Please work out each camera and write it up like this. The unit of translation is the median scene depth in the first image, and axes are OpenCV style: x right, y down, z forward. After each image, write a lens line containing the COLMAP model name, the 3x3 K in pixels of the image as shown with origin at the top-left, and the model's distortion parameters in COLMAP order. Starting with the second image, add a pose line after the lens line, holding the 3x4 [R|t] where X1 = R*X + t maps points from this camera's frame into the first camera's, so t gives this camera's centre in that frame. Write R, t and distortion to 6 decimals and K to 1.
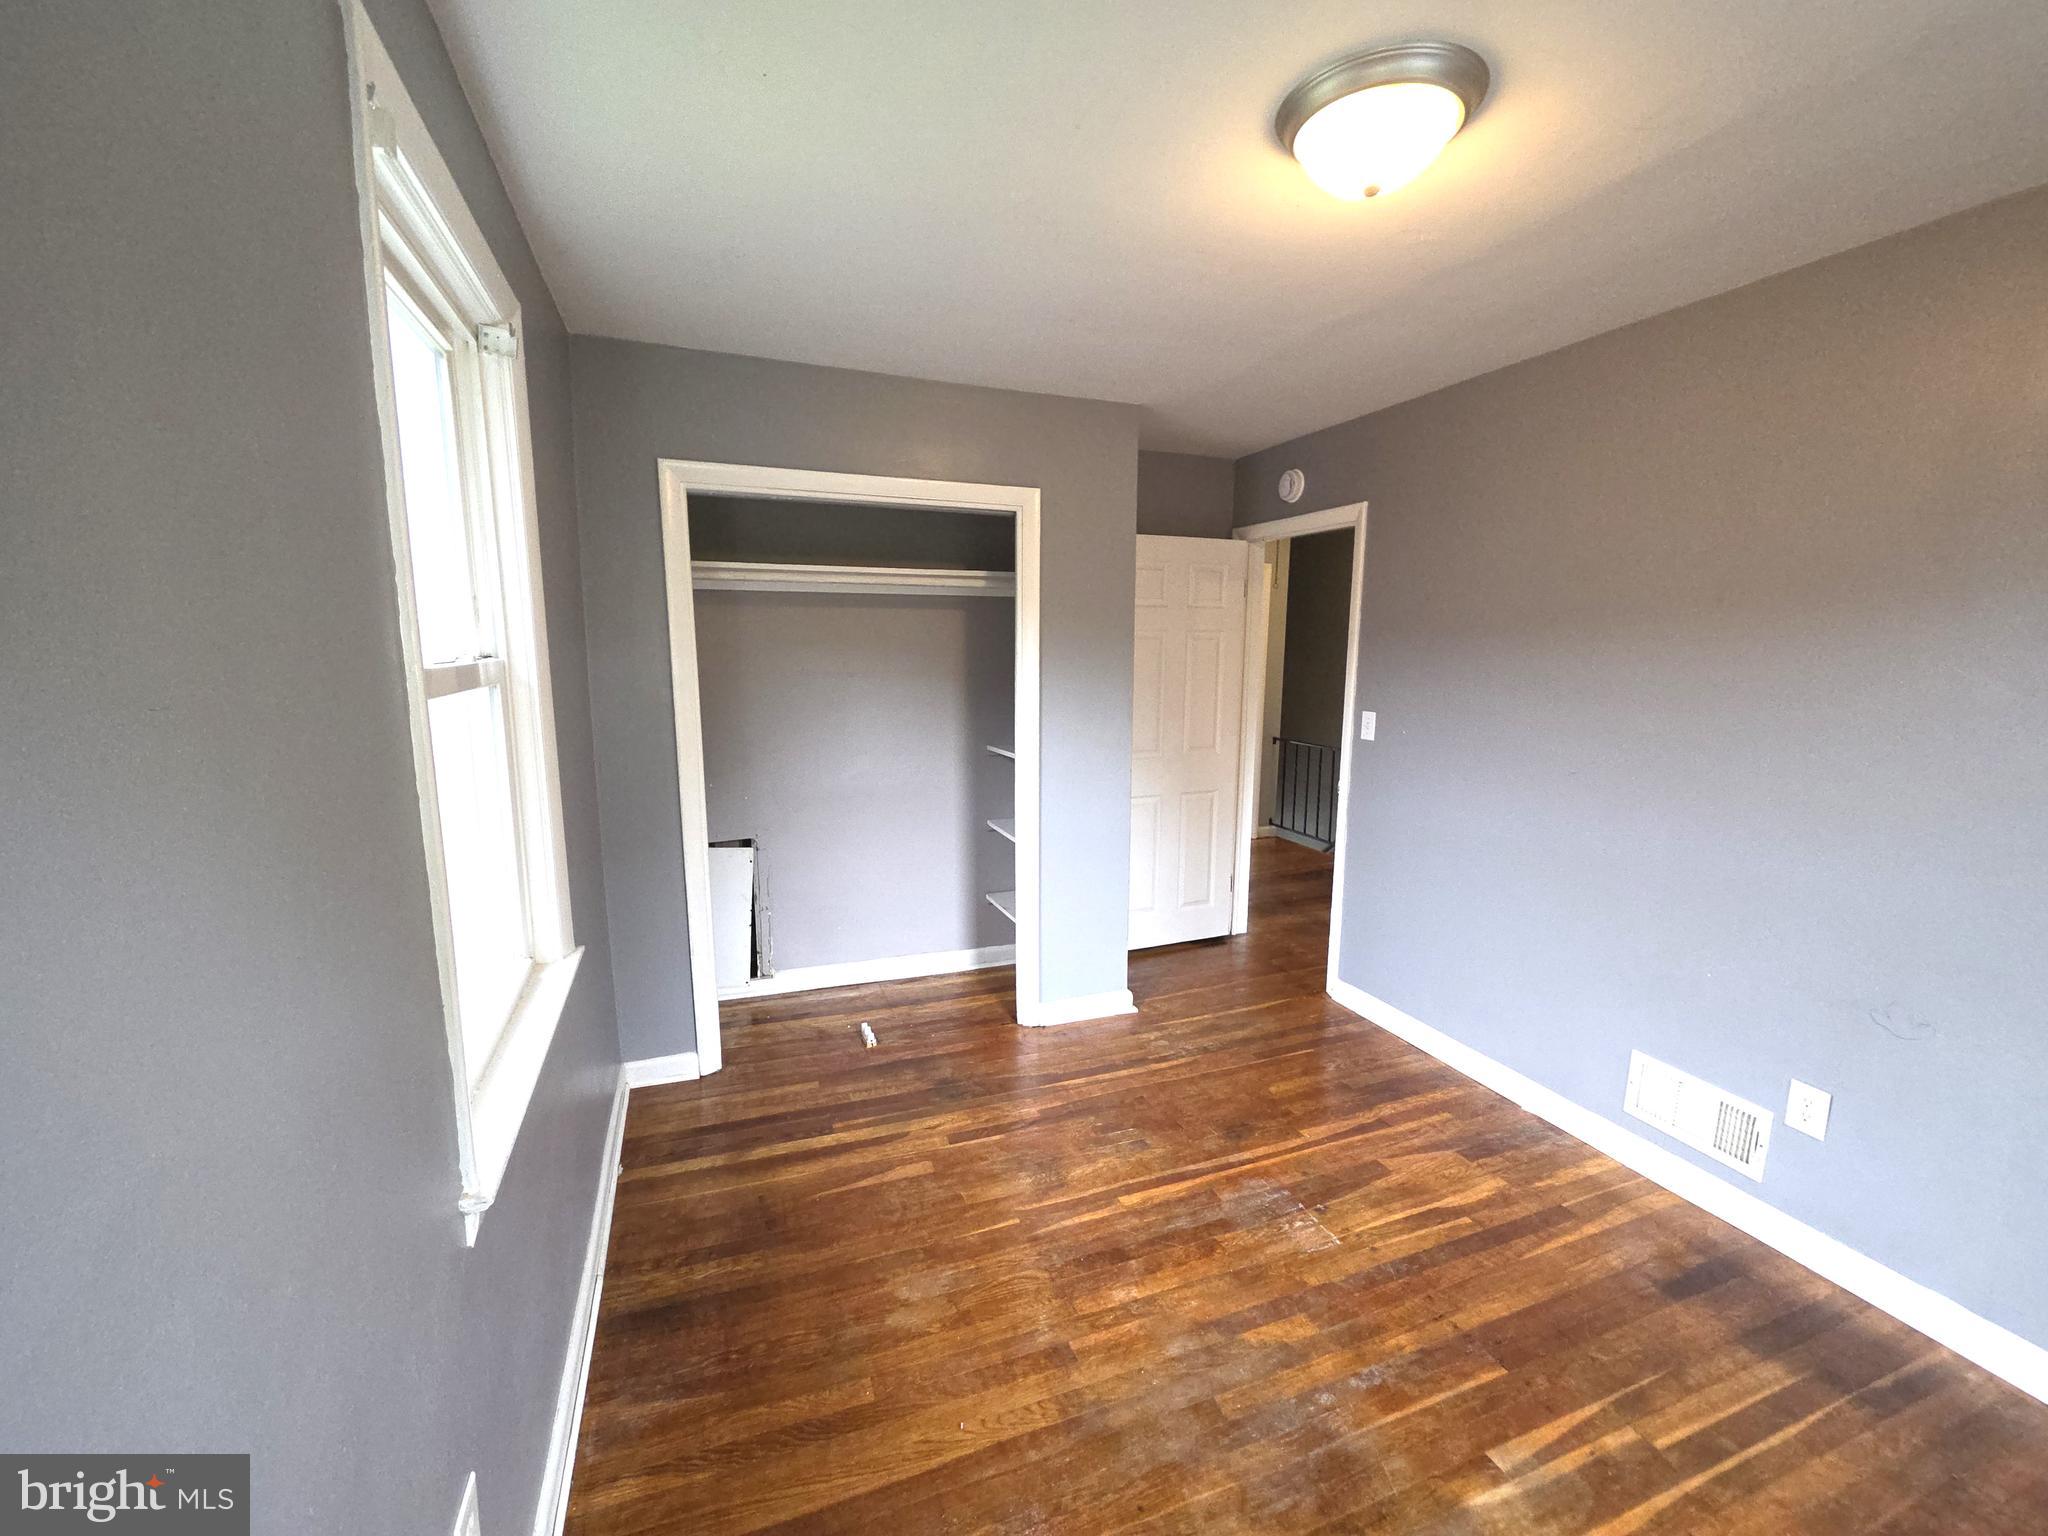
lens RADIAL K [[830.0, 0, 1024.3], [0, 830.0, 760.1], [0, 0, 1]] dist [0.001485, -0.000396]
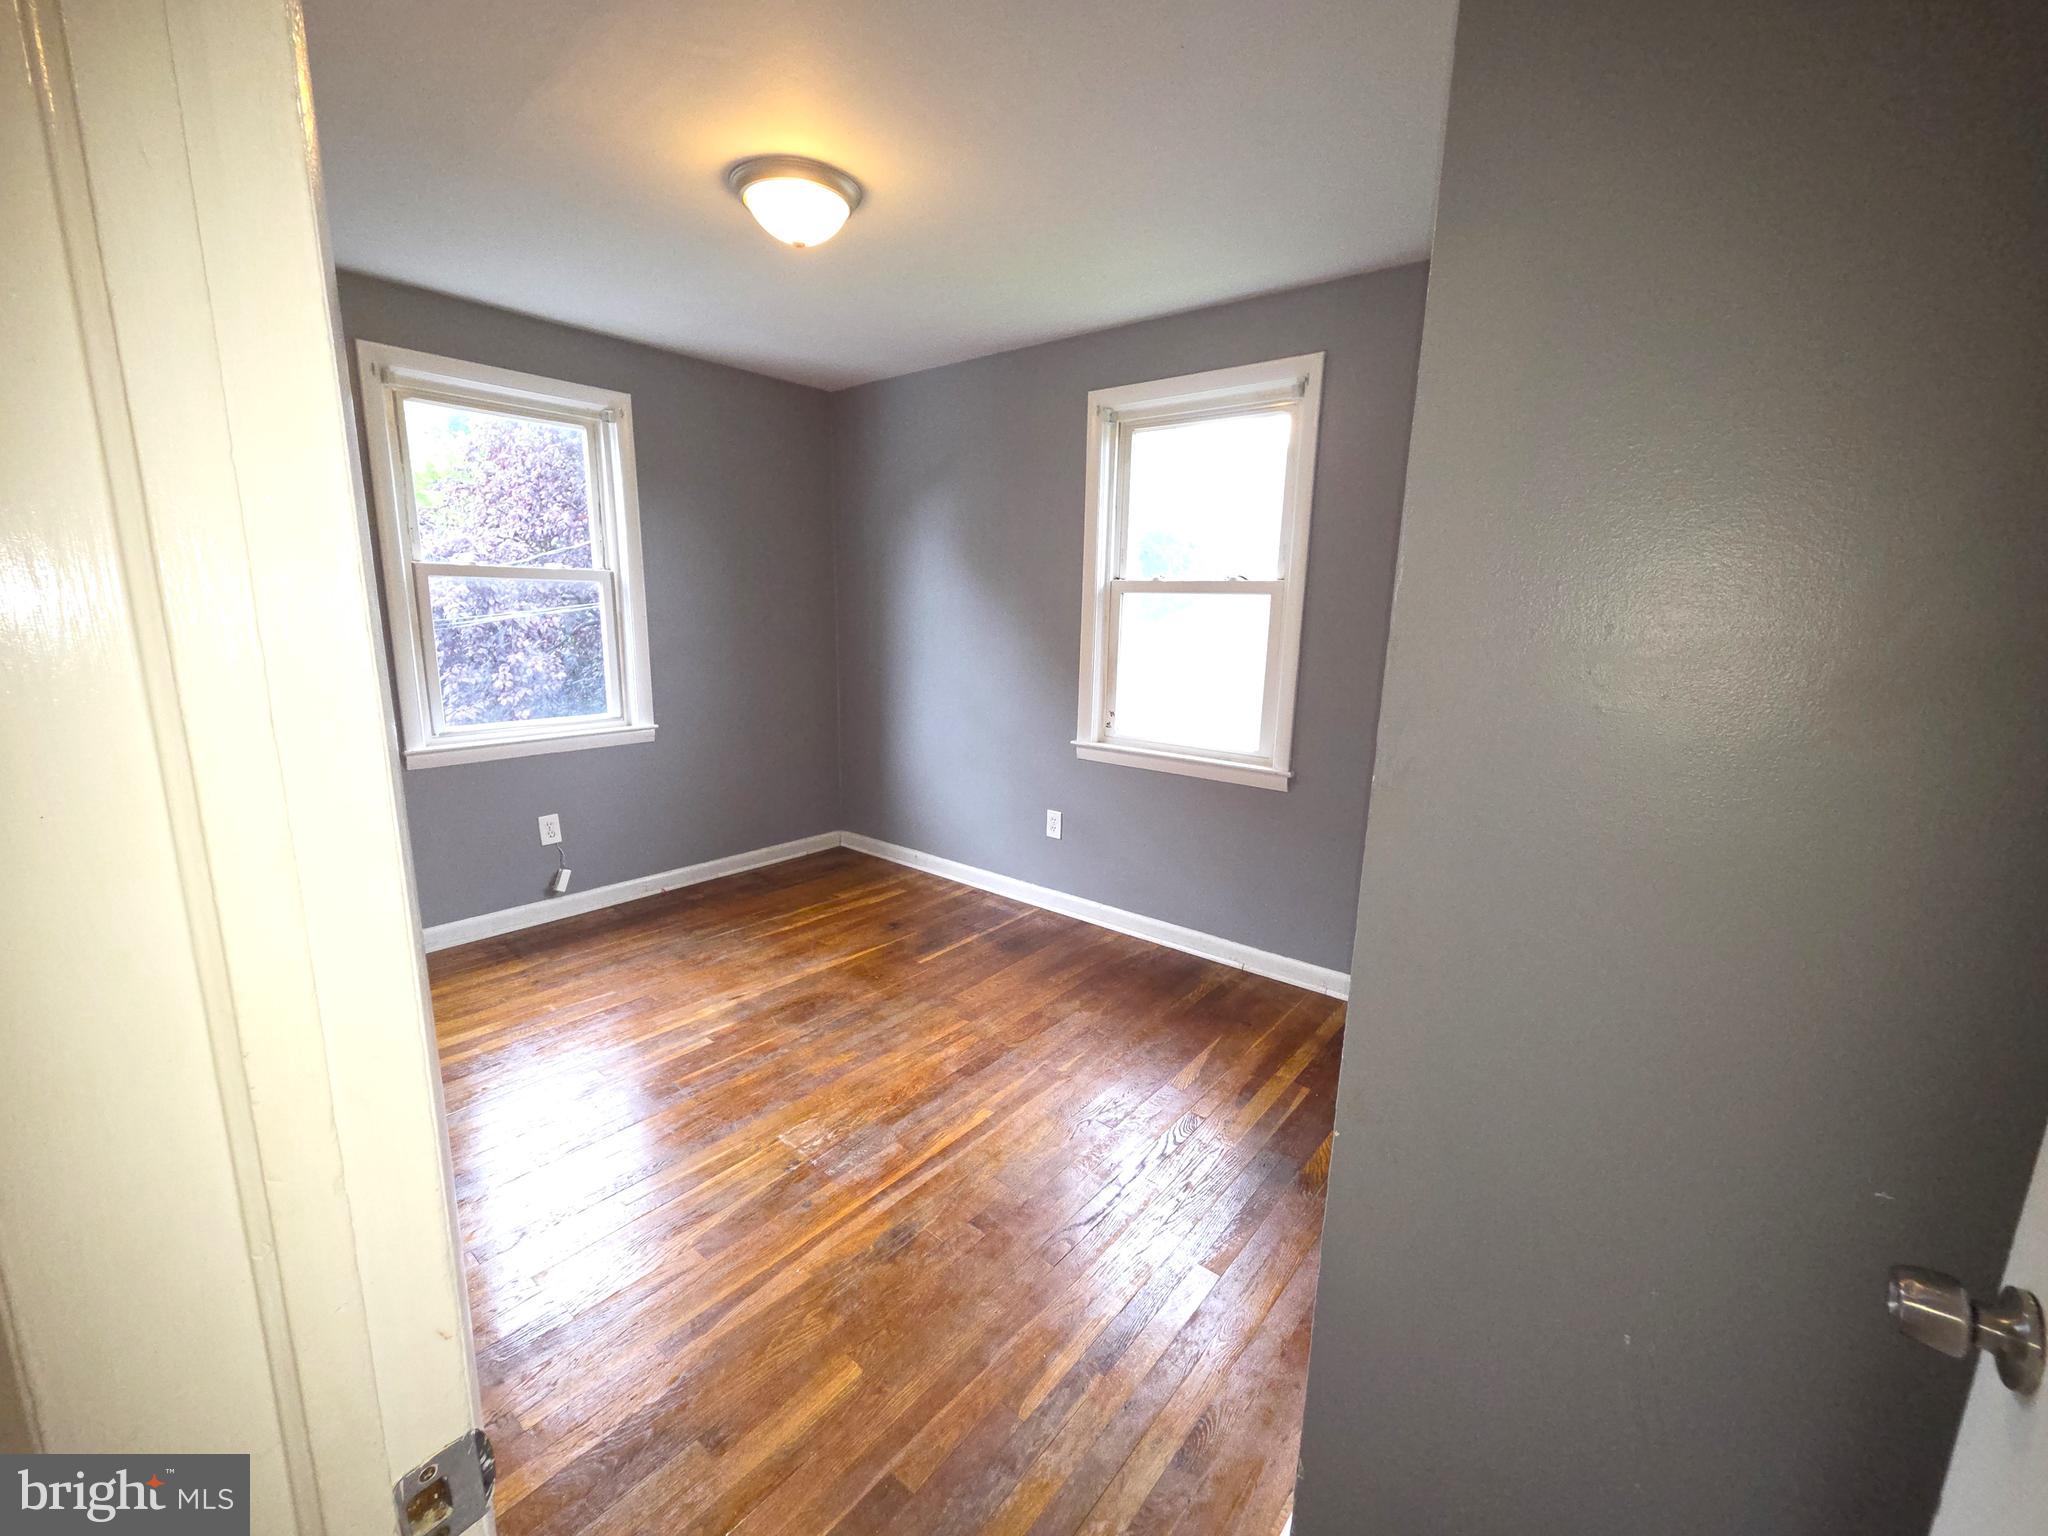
lens RADIAL K [[830.0, 0, 1029.0], [0, 830.0, 775.4], [0, 0, 1]] dist [0.001485, -0.000396]
pose [[-0.861659, 0.078884, -0.501319, 0.545894], [-0.094710, 0.945494, 0.311564, -0.175342], [0.498571, 0.315942, -0.807222, 1.695332]]
